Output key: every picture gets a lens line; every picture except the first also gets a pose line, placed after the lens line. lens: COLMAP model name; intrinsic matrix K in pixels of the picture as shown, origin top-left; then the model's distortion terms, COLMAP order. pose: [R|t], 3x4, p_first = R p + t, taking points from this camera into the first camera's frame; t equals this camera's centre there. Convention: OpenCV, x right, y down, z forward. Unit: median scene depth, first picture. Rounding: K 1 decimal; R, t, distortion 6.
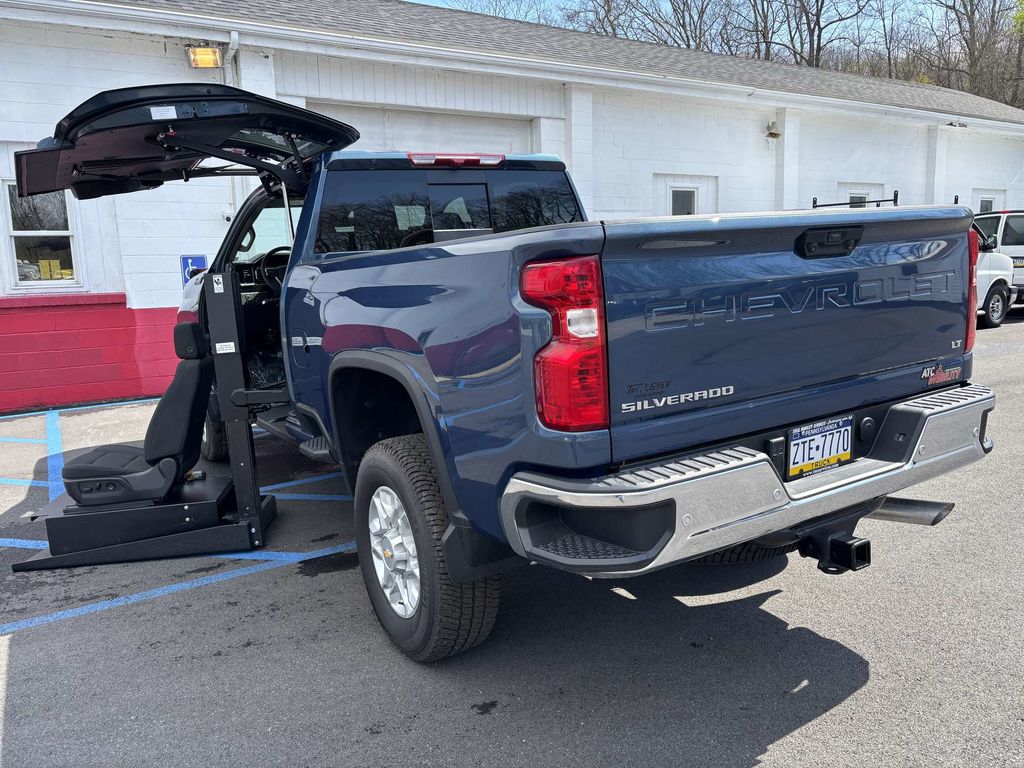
lens RADIAL K [[771.6, 0, 512.9], [0, 771.6, 381.2], [0, 0, 1]] dist [0.050740, -0.058857]
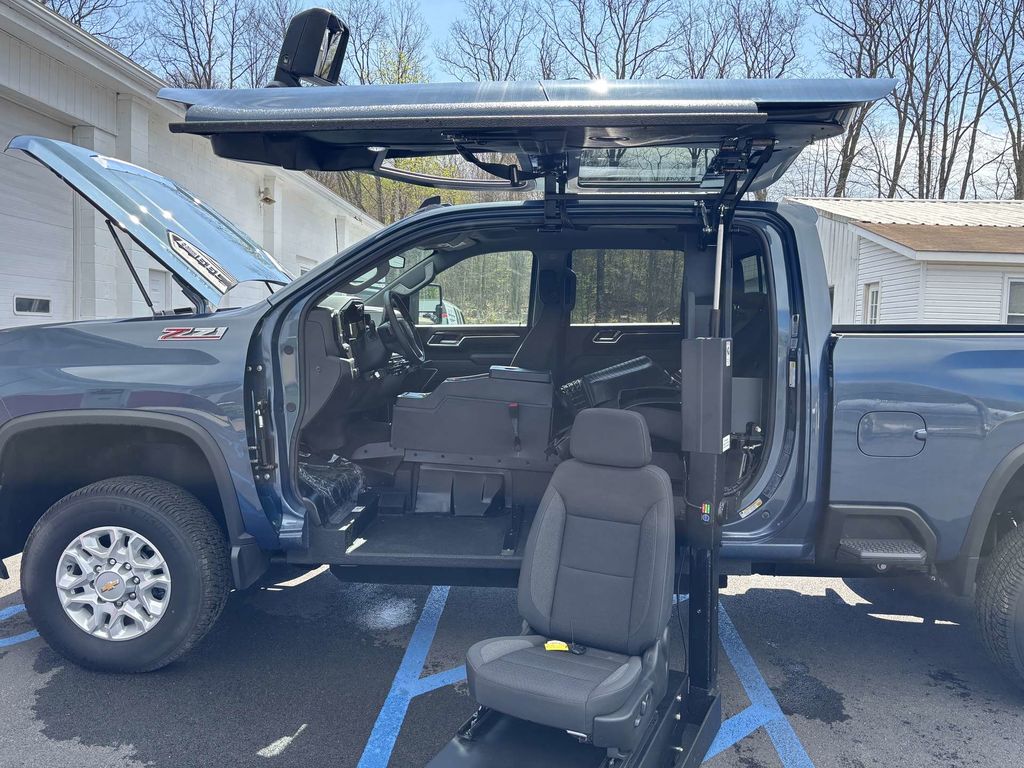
lens RADIAL K [[771.6, 0, 506.8], [0, 771.6, 375.5], [0, 0, 1]] dist [0.050740, -0.058857]
pose [[0.580972, -0.004429, 0.813911, -1.049849], [0.075946, 0.995918, -0.048790, -0.086093], [-0.810373, 0.090159, 0.578937, 0.732010]]
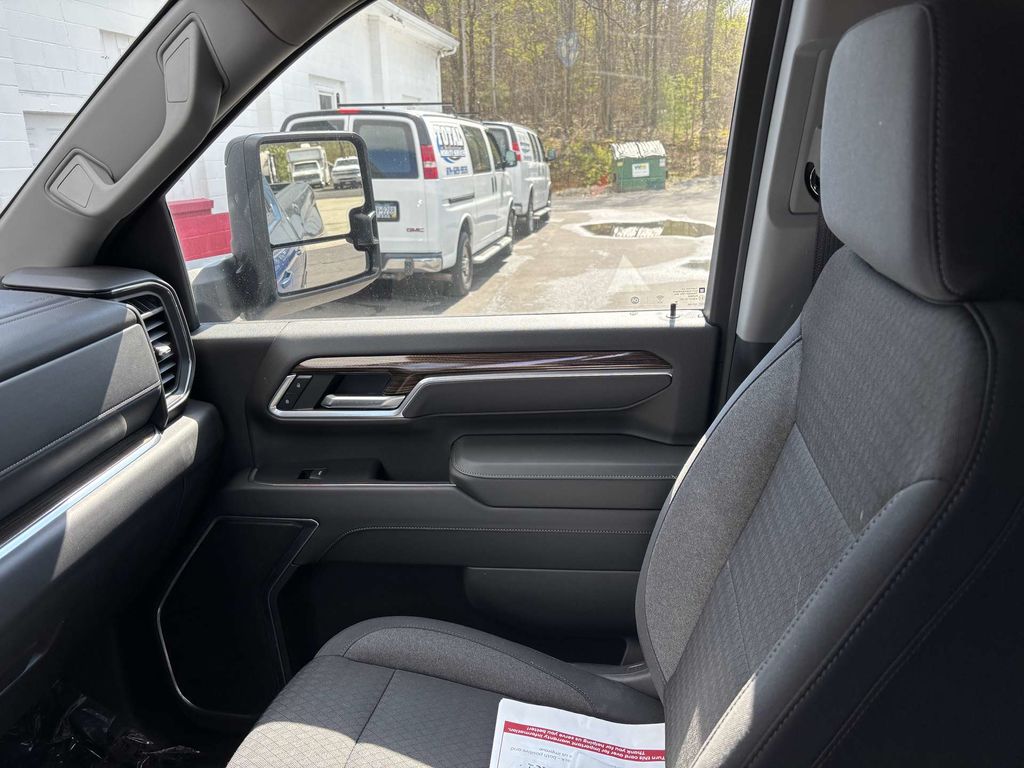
lens RADIAL K [[771.6, 0, 512.9], [0, 771.6, 384.2], [0, 0, 1]] dist [0.050740, -0.058857]
pose [[0.661746, -0.209149, 0.719965, -0.261735], [0.119912, 0.977464, 0.173738, -0.256223], [-0.740077, -0.028638, 0.671912, 1.285532]]
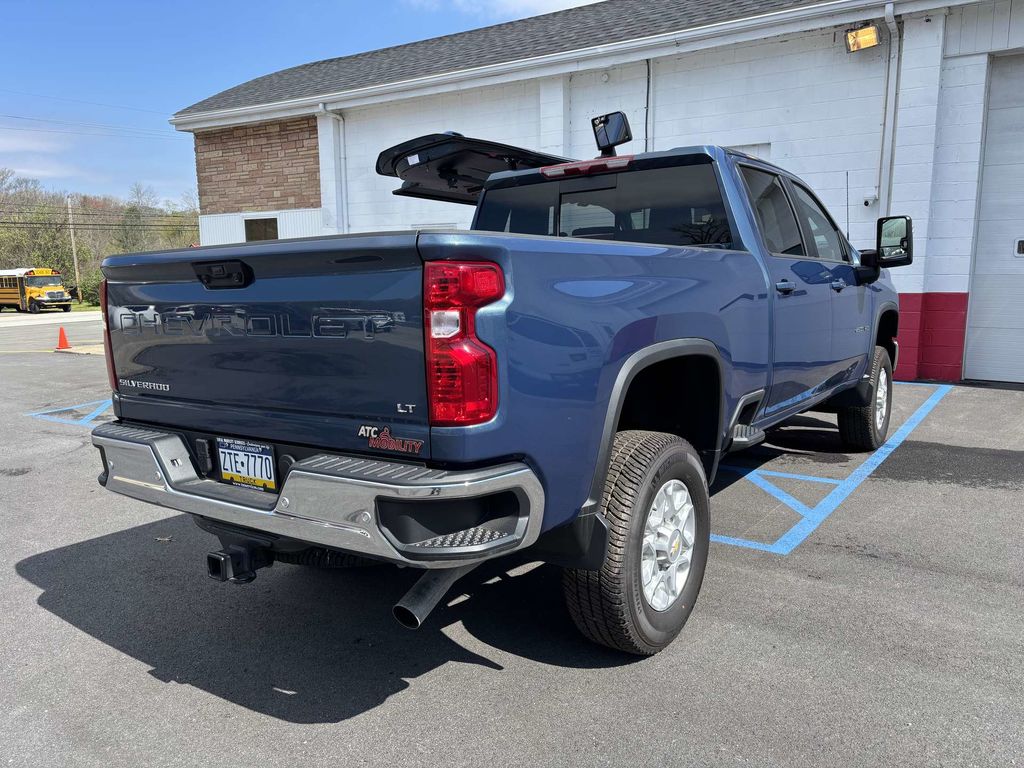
lens RADIAL K [[771.6, 0, 520.9], [0, 771.6, 386.1], [0, 0, 1]] dist [0.050740, -0.058857]
pose [[0.403560, 0.175069, -0.898048, 0.870781], [-0.136865, 0.982031, 0.129937, -0.123873], [0.904659, 0.070474, 0.420269, 0.517828]]
